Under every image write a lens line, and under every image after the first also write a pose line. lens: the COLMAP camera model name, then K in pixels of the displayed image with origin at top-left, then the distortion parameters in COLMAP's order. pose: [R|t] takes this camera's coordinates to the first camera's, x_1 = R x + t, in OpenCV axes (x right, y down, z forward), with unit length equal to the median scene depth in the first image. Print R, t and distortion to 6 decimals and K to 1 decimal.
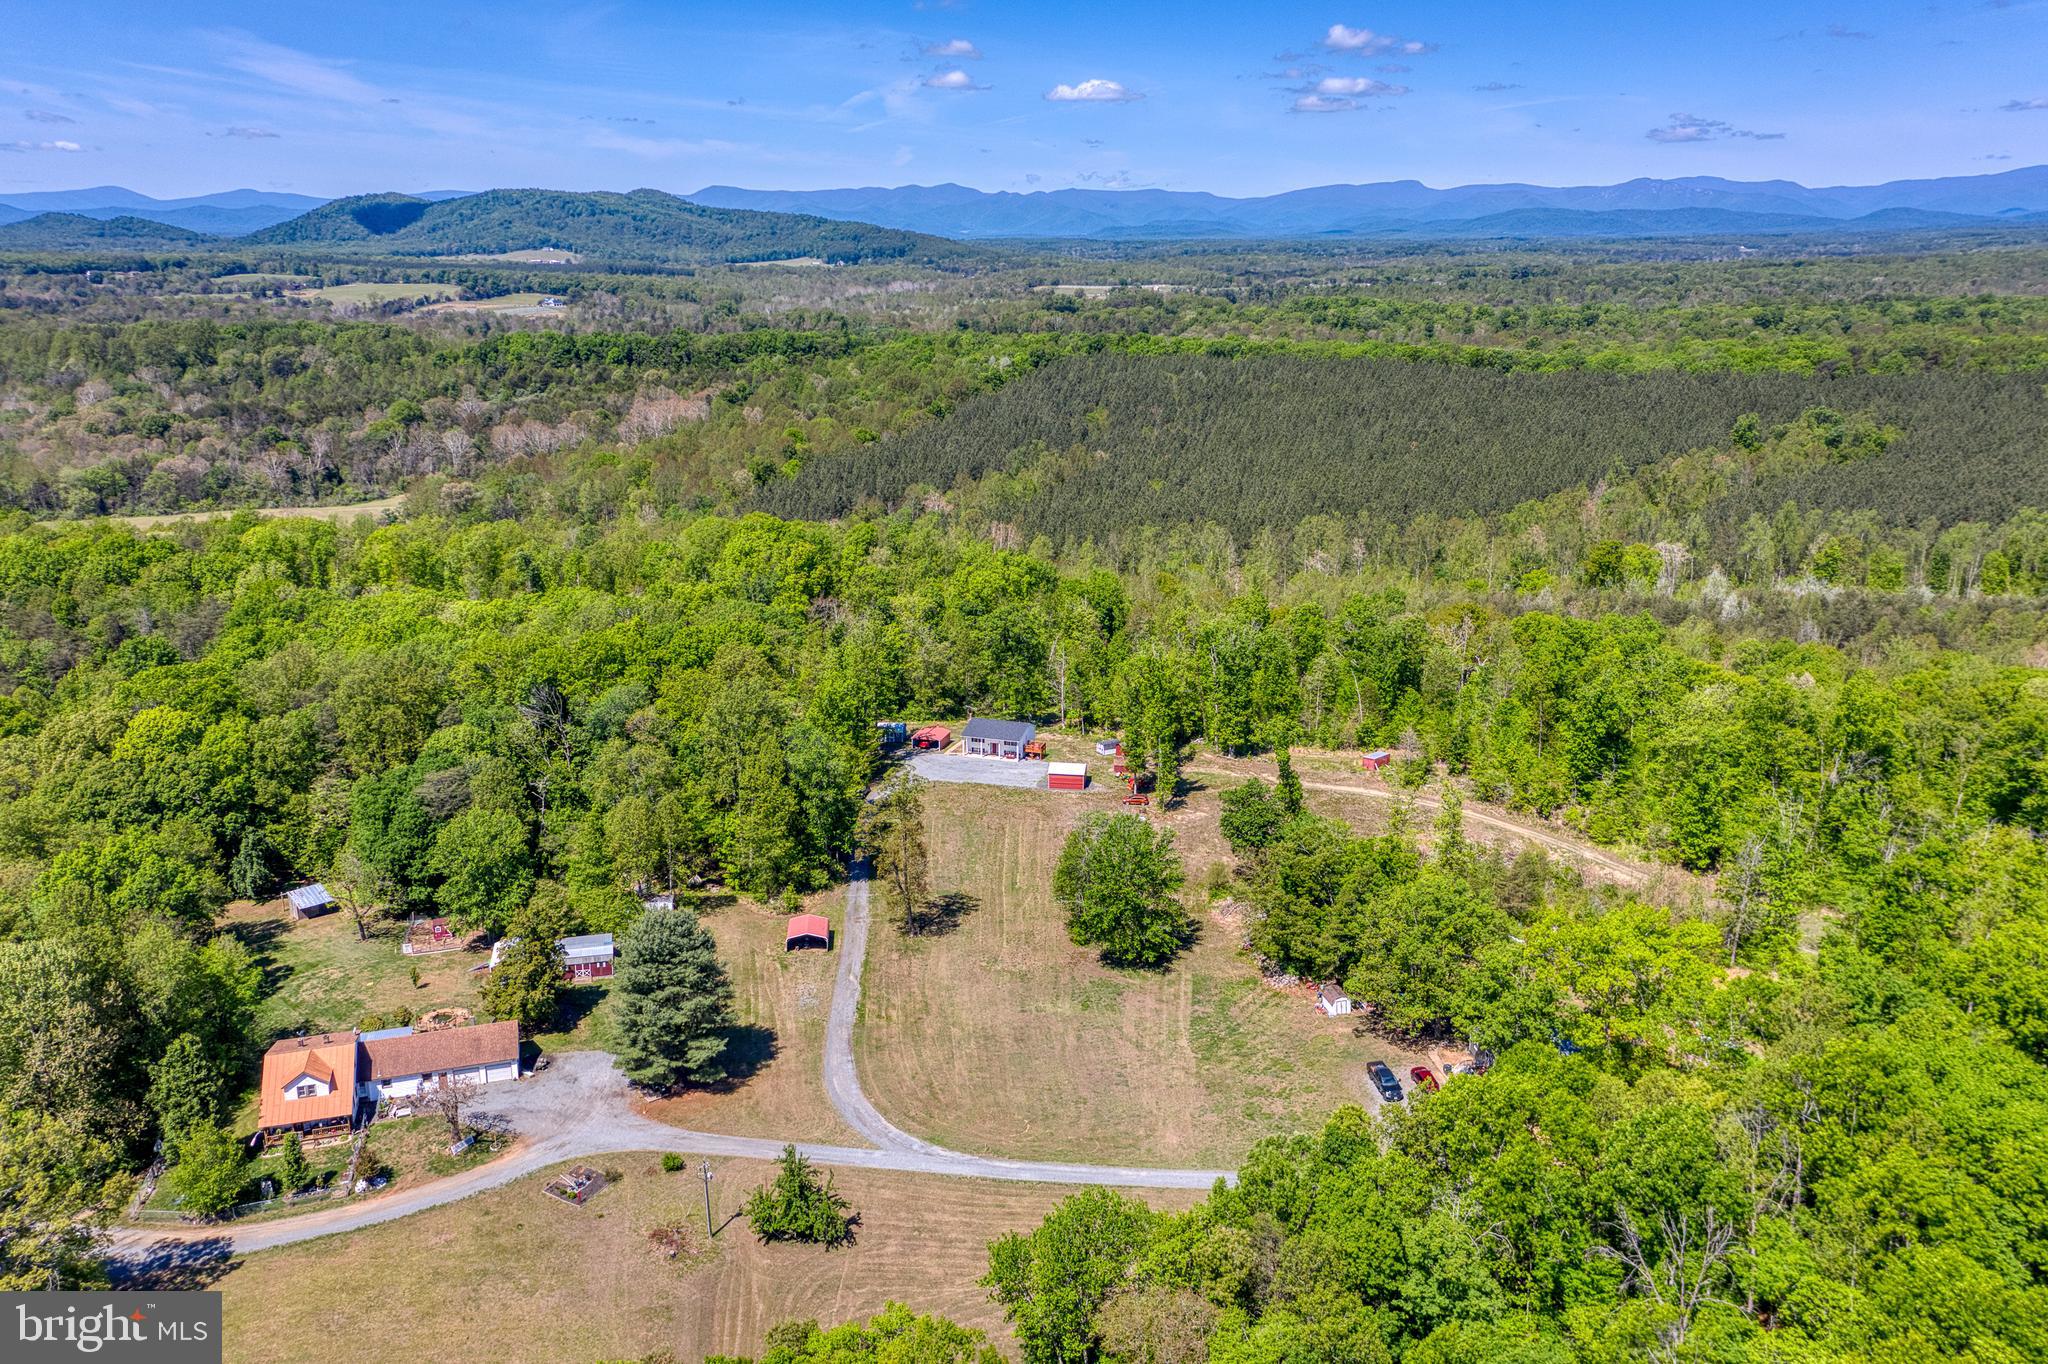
lens RADIAL K [[1570.0, 0, 1024.0], [0, 1570.0, 682.0], [0, 0, 1]] dist [0.027636, 0.088162]
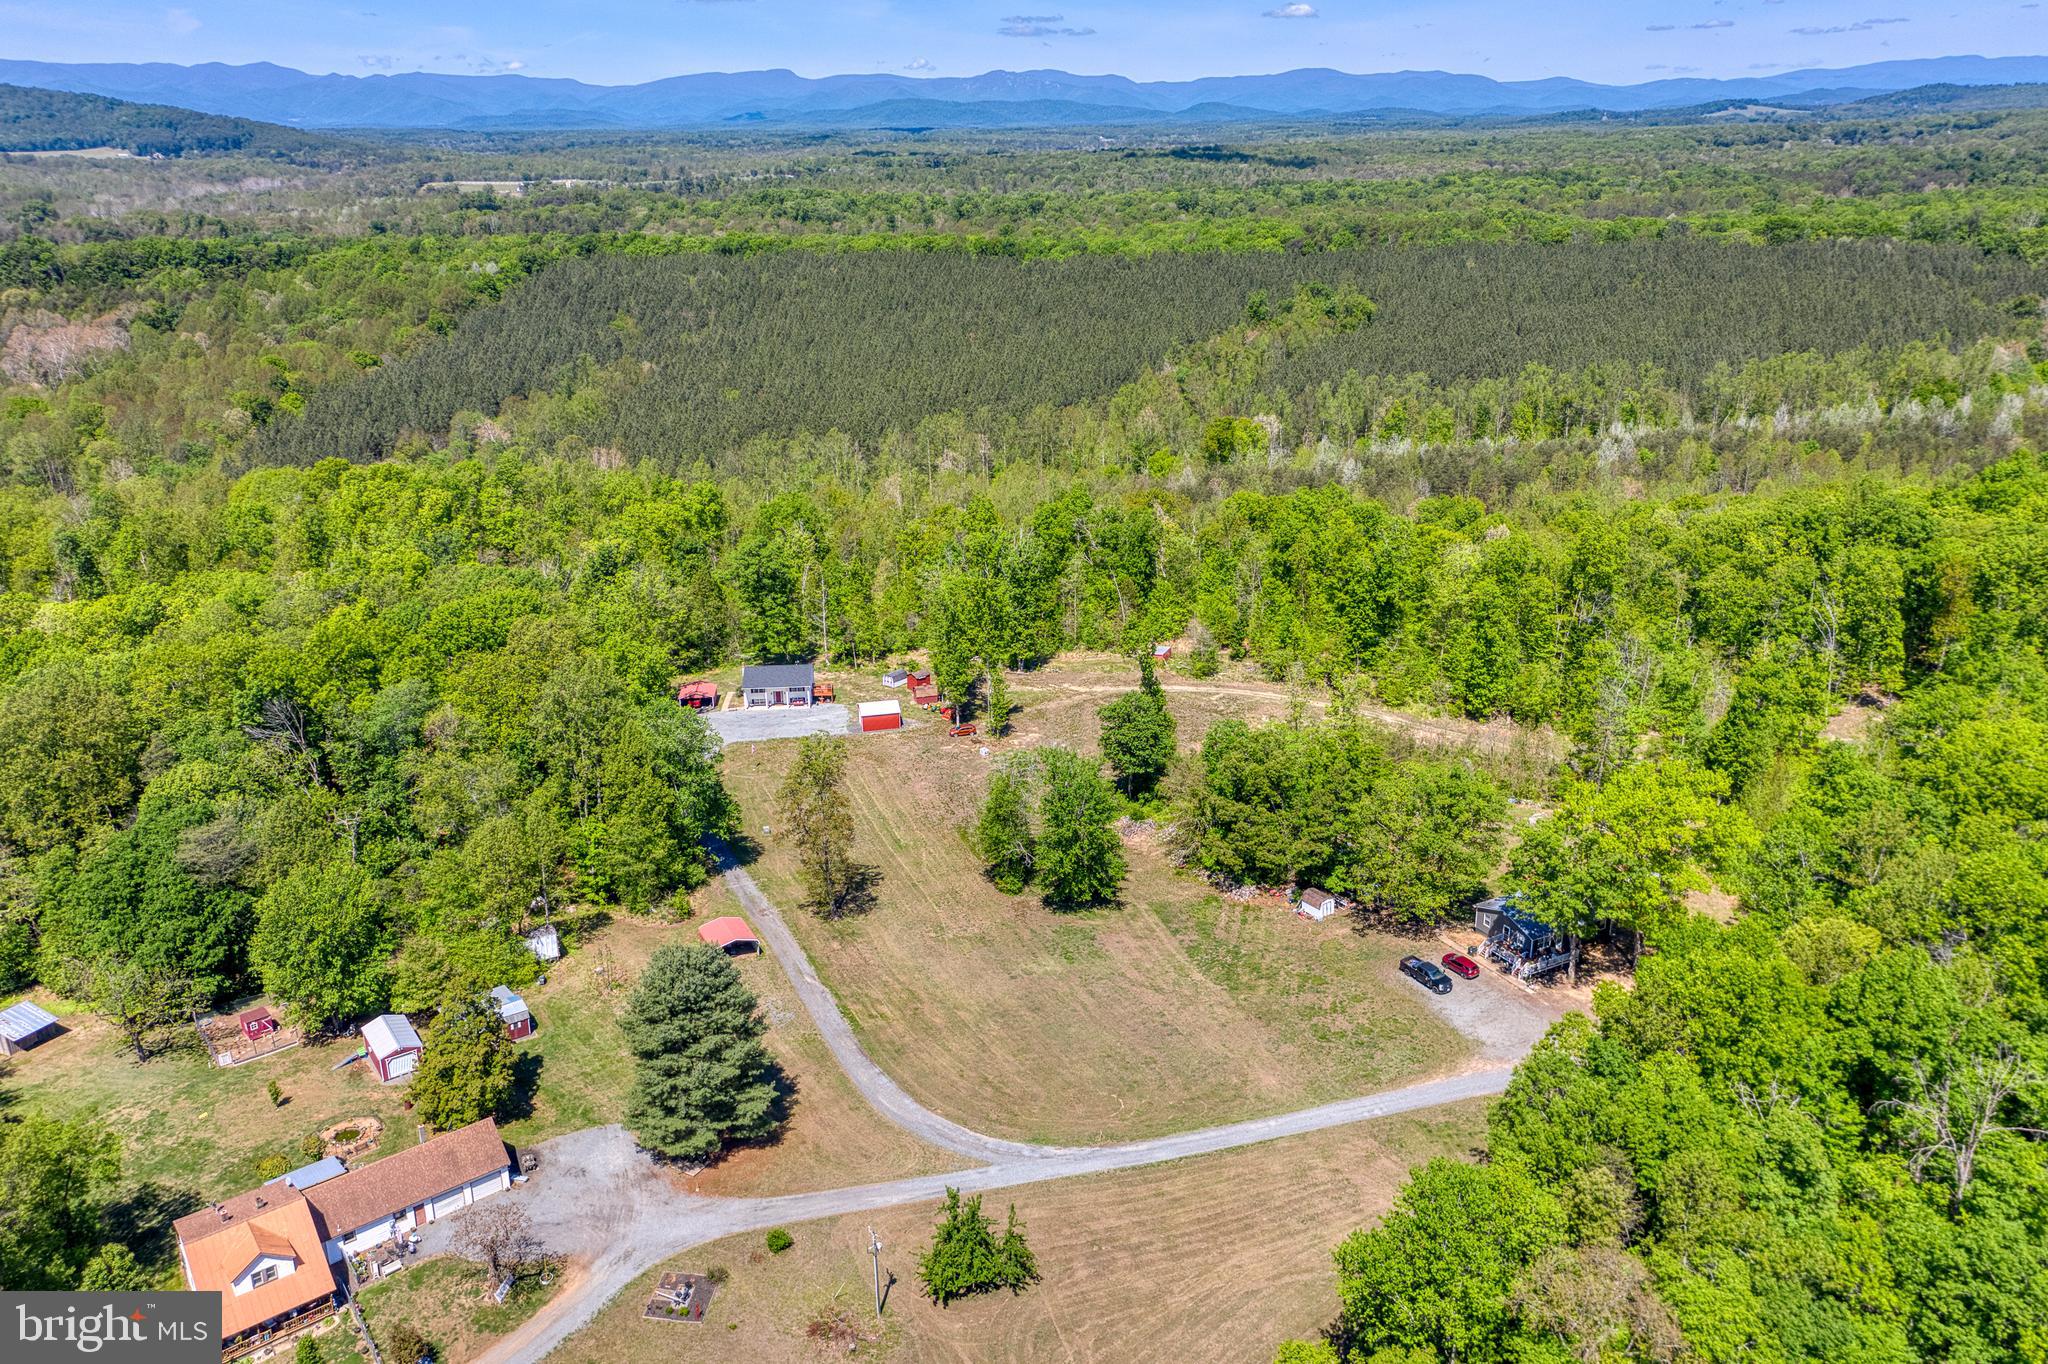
lens RADIAL K [[1570.0, 0, 1024.0], [0, 1570.0, 682.0], [0, 0, 1]] dist [0.027636, 0.088162]
pose [[0.928339, -0.135126, 0.346306, -0.210716], [0.113435, 0.990134, 0.082259, -0.026279], [-0.354004, -0.037081, 0.934508, 0.108036]]
